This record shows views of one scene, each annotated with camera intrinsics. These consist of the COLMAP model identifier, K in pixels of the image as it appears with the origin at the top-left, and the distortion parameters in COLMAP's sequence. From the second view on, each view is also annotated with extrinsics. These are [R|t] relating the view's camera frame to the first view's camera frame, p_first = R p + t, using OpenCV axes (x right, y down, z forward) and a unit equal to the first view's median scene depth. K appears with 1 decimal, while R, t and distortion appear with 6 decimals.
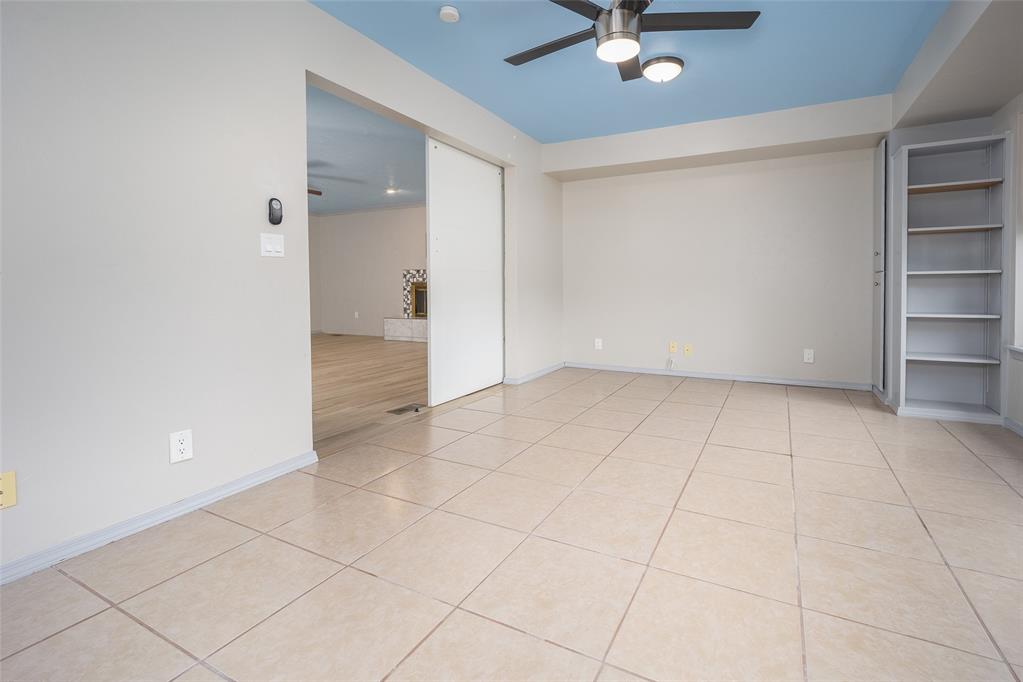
lens RADIAL K [[465.2, 0, 543.3], [0, 465.2, 292.7], [0, 0, 1]] dist [0.001724, 0.000278]
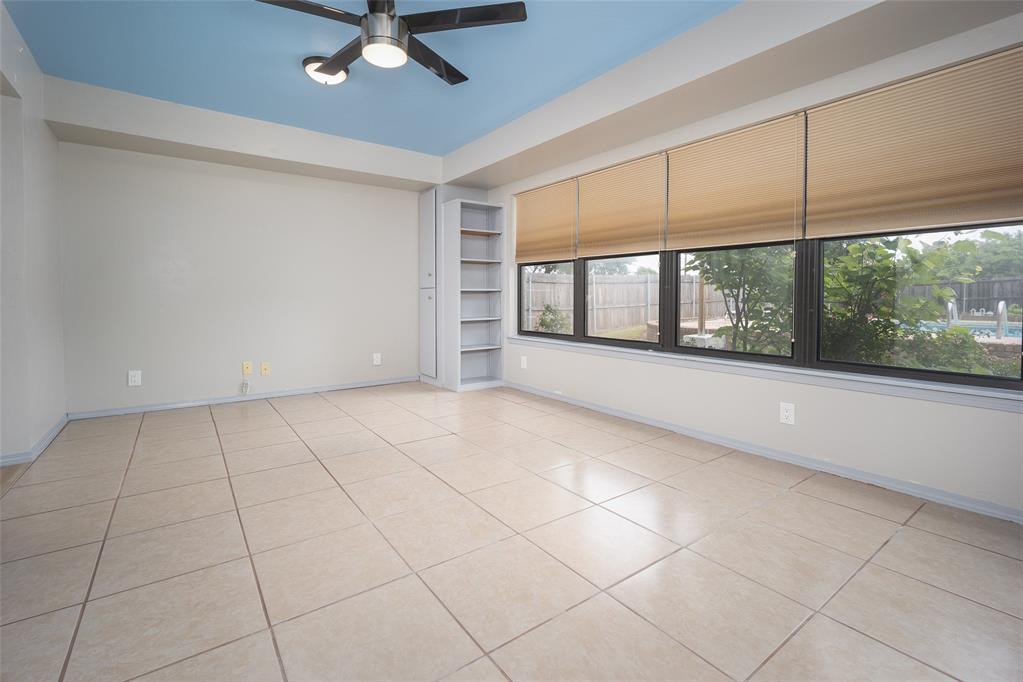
lens RADIAL K [[463.2, 0, 514.8], [0, 463.2, 299.3], [0, 0, 1]] dist [-0.000364, -0.000071]
pose [[0.453743, 0.003536, 0.891126, -0.390017], [0.011573, 0.999884, -0.009860, 0.003144], [-0.891058, 0.014787, 0.453649, 0.222394]]
